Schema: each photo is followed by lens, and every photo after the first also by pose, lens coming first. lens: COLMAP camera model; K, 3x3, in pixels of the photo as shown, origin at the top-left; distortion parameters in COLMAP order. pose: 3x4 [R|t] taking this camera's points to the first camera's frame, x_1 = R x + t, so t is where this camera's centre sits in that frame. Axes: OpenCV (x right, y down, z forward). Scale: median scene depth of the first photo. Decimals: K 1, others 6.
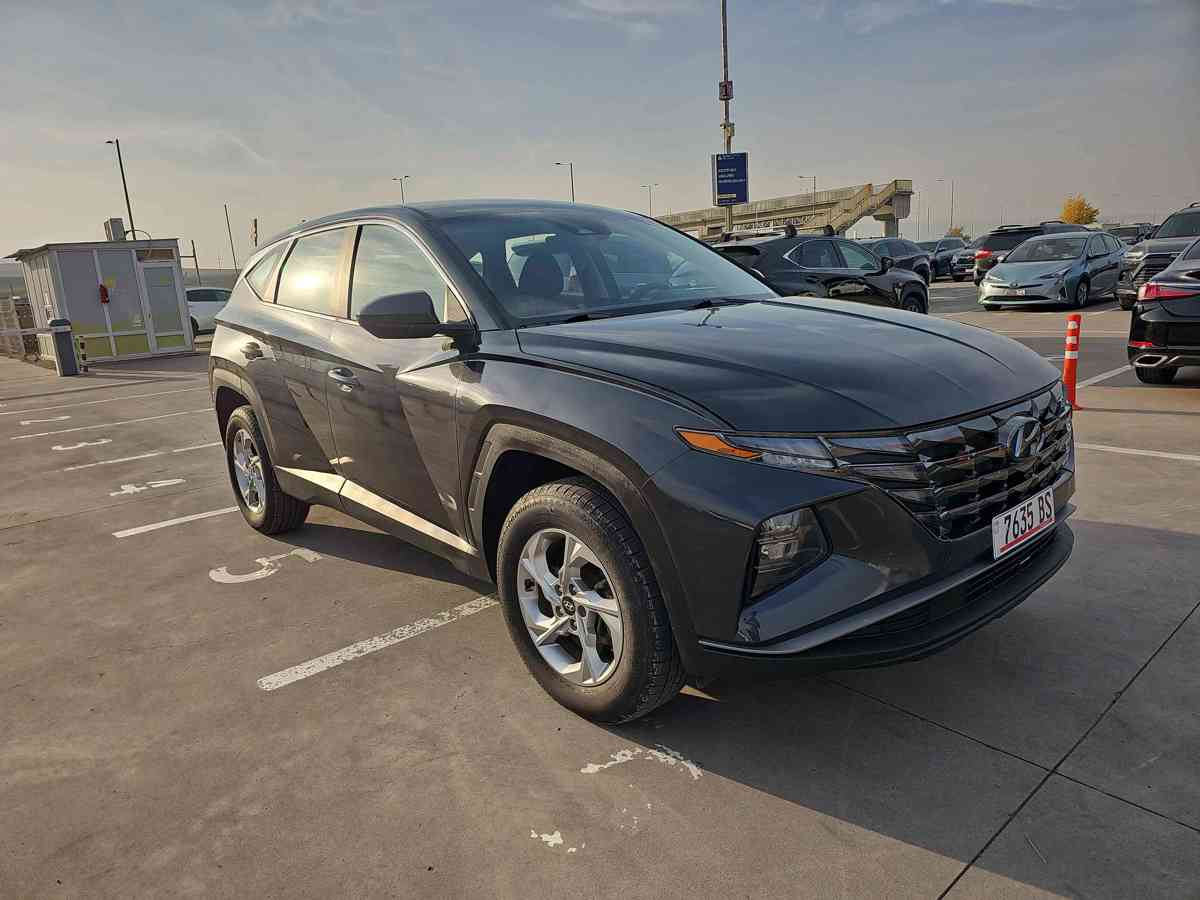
lens RADIAL K [[801.6, 0, 593.0], [0, 801.6, 451.1], [0, 0, 1]] dist [0.001183, 0.000495]
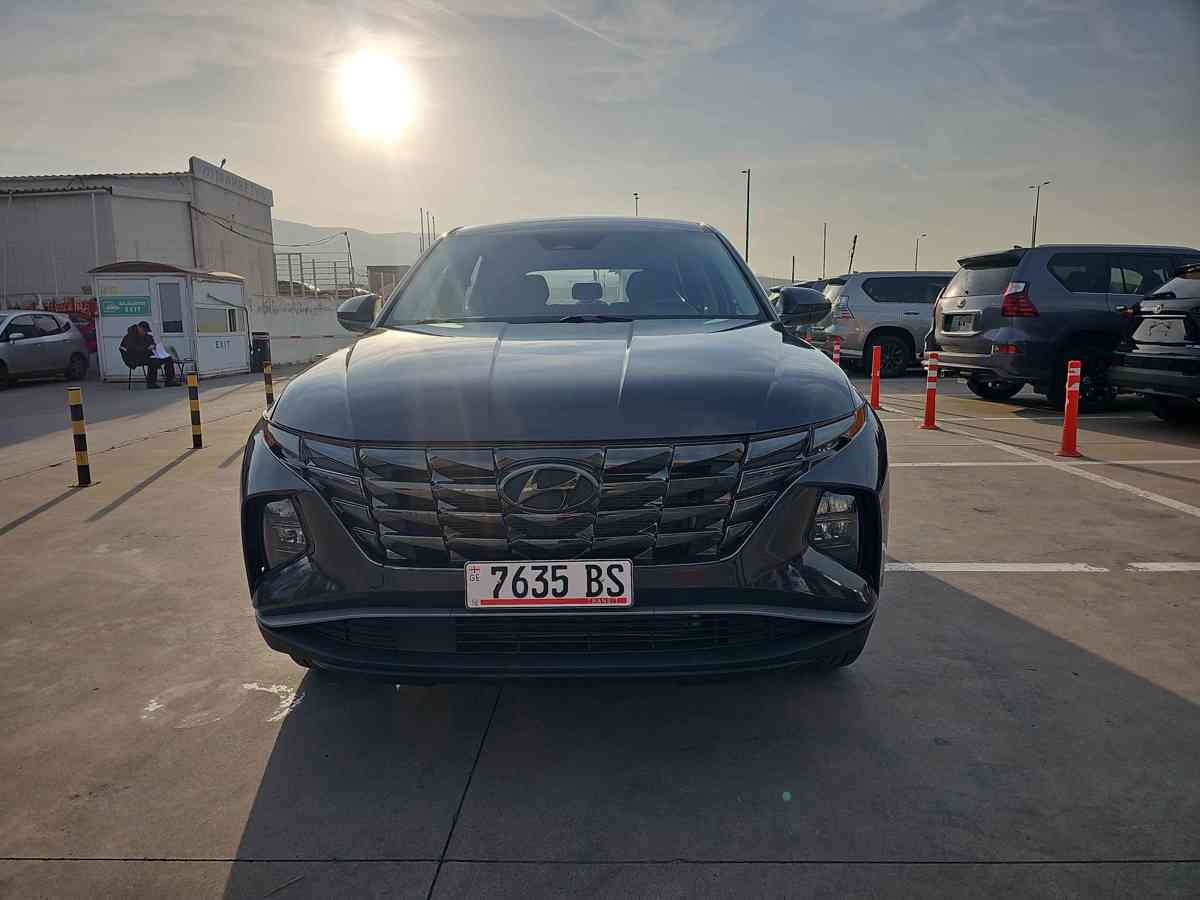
lens RADIAL K [[801.6, 0, 593.3], [0, 801.6, 450.9], [0, 0, 1]] dist [0.001183, 0.000495]
pose [[0.727890, 0.156463, -0.667605, 1.123753], [-0.169072, 0.984511, 0.046396, -0.095756], [0.664523, 0.079103, 0.743069, 0.415800]]
